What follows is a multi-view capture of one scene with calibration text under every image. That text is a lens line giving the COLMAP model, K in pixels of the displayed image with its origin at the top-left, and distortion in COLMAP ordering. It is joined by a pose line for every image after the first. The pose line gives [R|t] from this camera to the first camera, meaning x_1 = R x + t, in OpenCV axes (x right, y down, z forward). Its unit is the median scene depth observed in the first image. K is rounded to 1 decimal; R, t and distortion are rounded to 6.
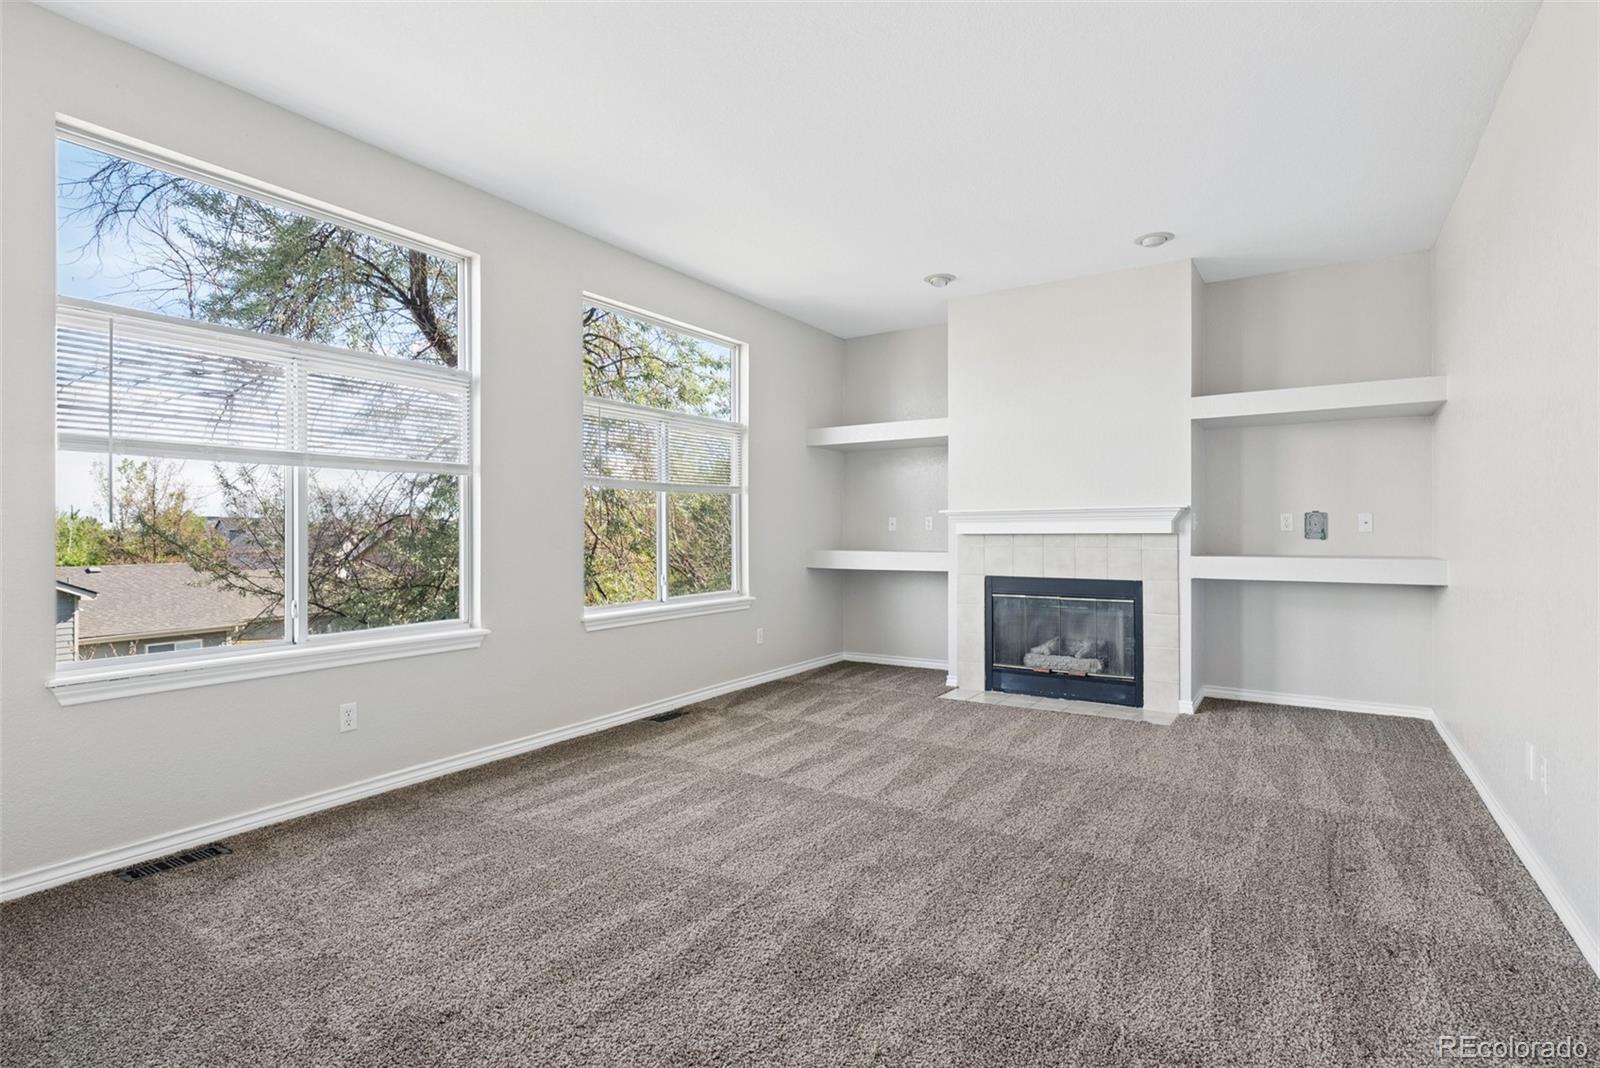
lens RADIAL K [[776.0, 0, 808.3], [0, 776.0, 529.5], [0, 0, 1]] dist [0.002026, -0.000097]
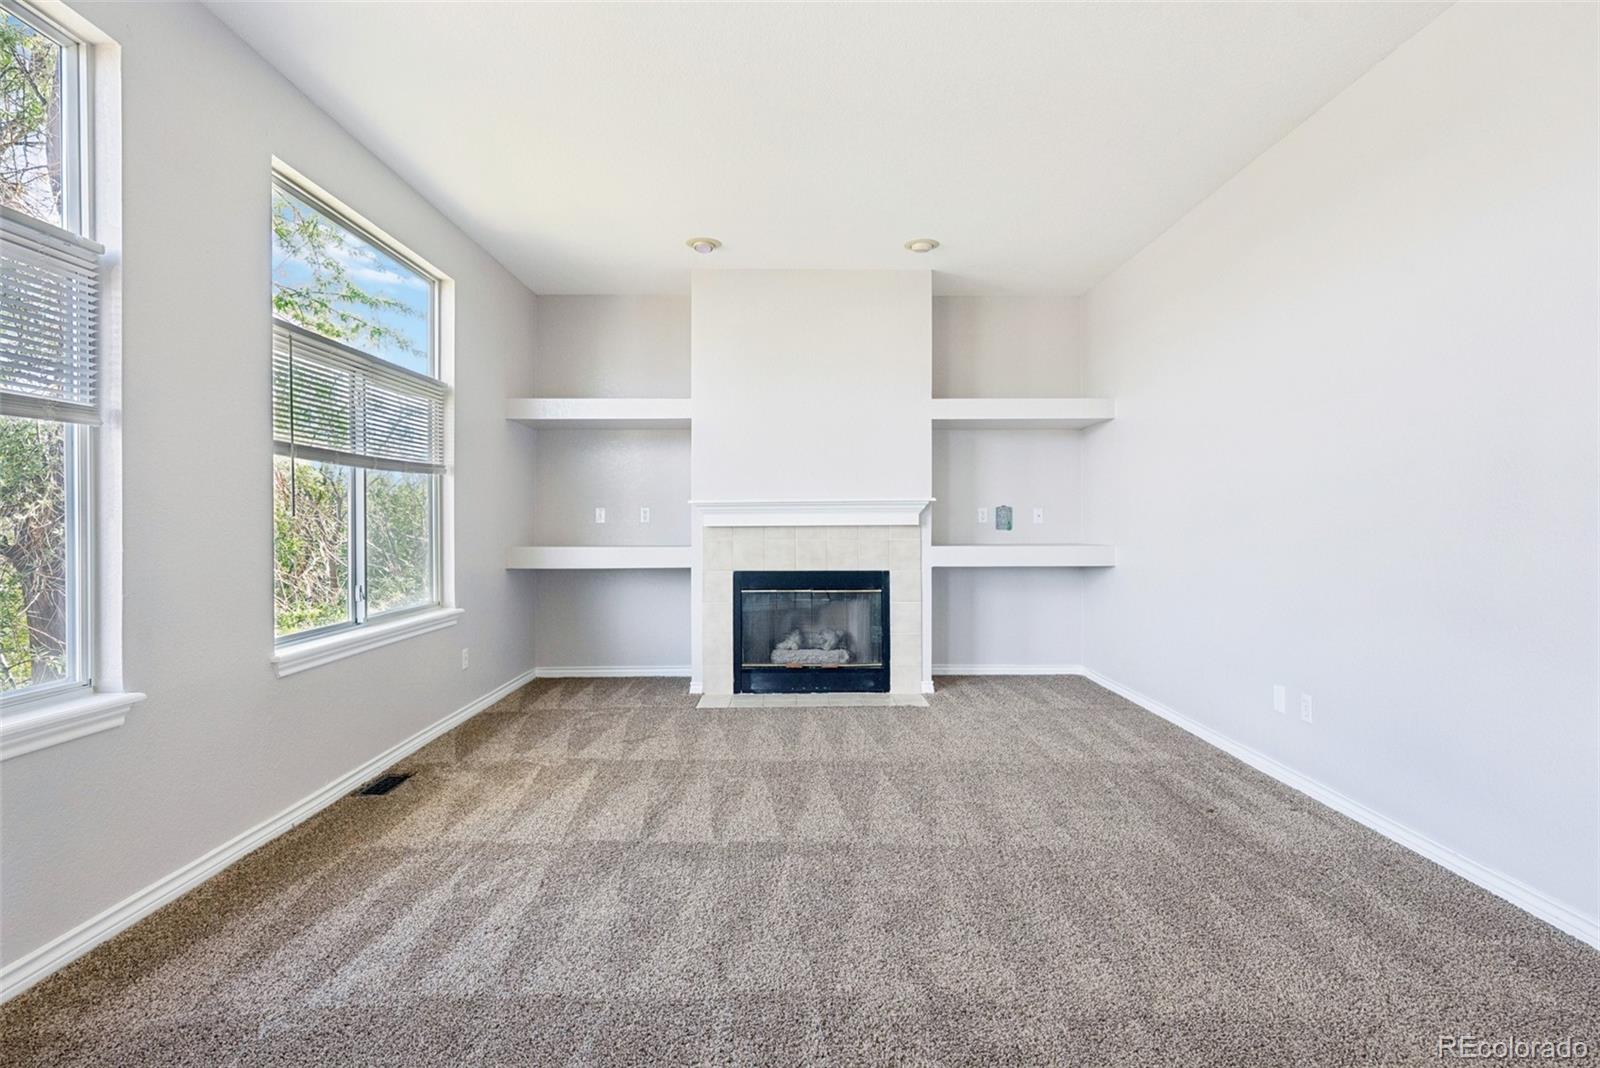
lens RADIAL K [[785.1, 0, 802.0], [0, 785.1, 525.7], [0, 0, 1]] dist [0.002514, -0.000256]
pose [[0.836762, -0.002715, 0.547560, -0.253134], [0.000603, 0.999992, 0.004036, 0.001143], [-0.547567, -0.003047, 0.836757, 0.186477]]
